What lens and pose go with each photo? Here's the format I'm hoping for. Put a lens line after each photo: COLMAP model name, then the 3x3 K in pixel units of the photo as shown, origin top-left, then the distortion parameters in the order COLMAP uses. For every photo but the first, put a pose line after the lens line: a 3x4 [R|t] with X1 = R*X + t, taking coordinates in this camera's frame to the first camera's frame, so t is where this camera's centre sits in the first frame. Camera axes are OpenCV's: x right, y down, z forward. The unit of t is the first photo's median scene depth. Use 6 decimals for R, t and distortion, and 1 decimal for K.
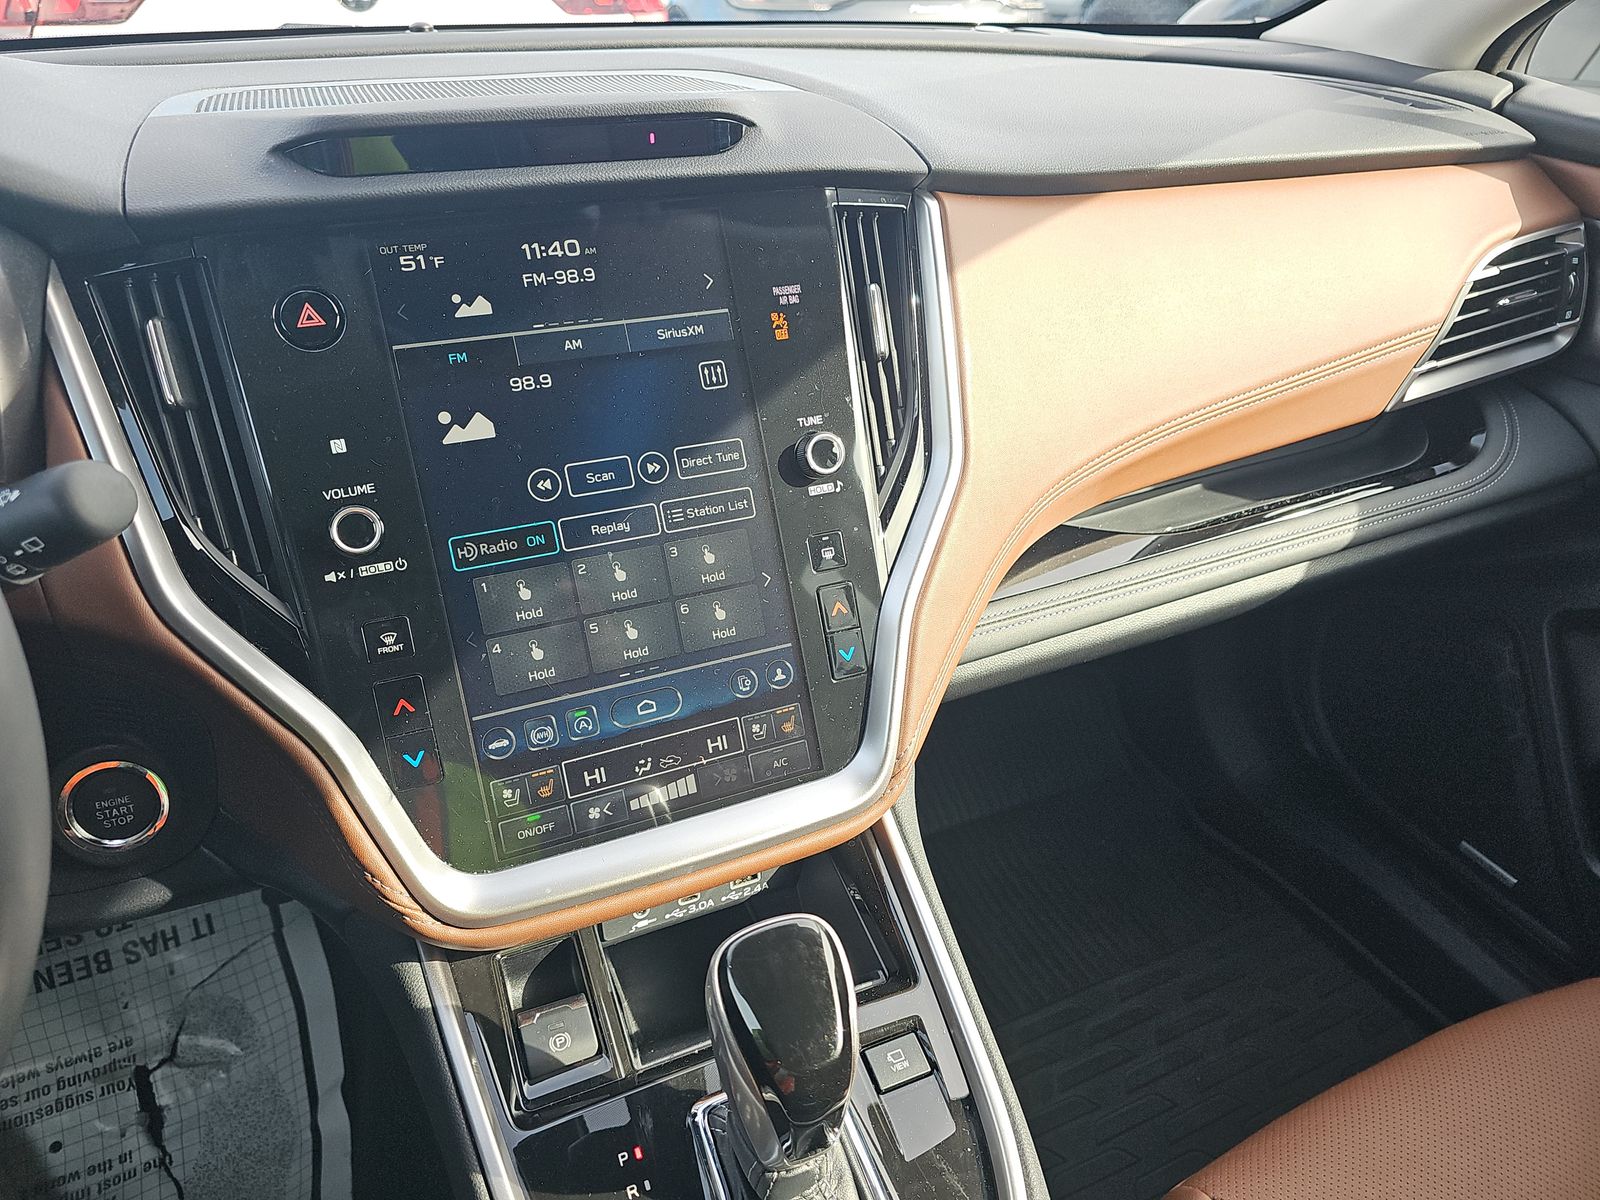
lens RADIAL K [[1024.9, 0, 800.0], [0, 1024.9, 600.0], [0, 0, 1]] dist [0.004211, -0.024466]
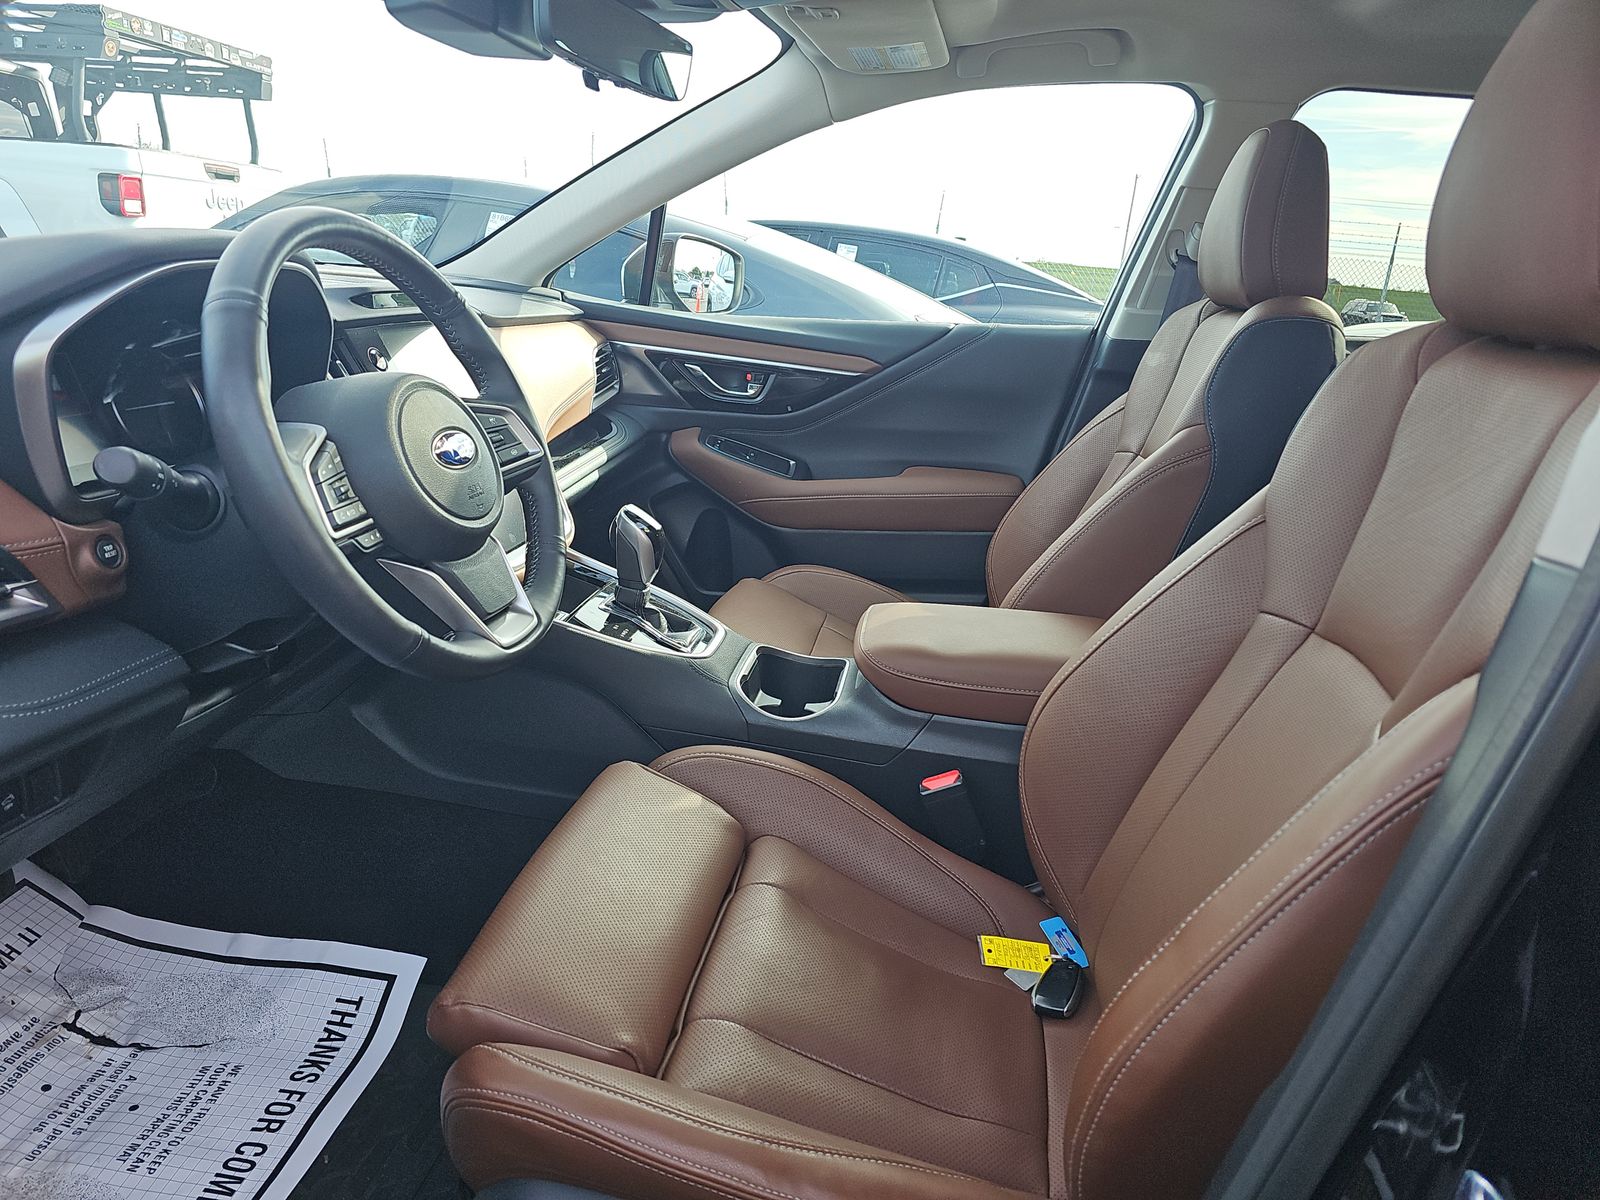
lens RADIAL K [[1024.9, 0, 800.0], [0, 1024.9, 600.0], [0, 0, 1]] dist [0.004211, -0.024466]
pose [[0.555115, -0.248969, 0.793638, -1.058329], [0.415841, 0.909420, -0.005571, 0.387811], [-0.720364, 0.333120, 0.608364, -0.614804]]
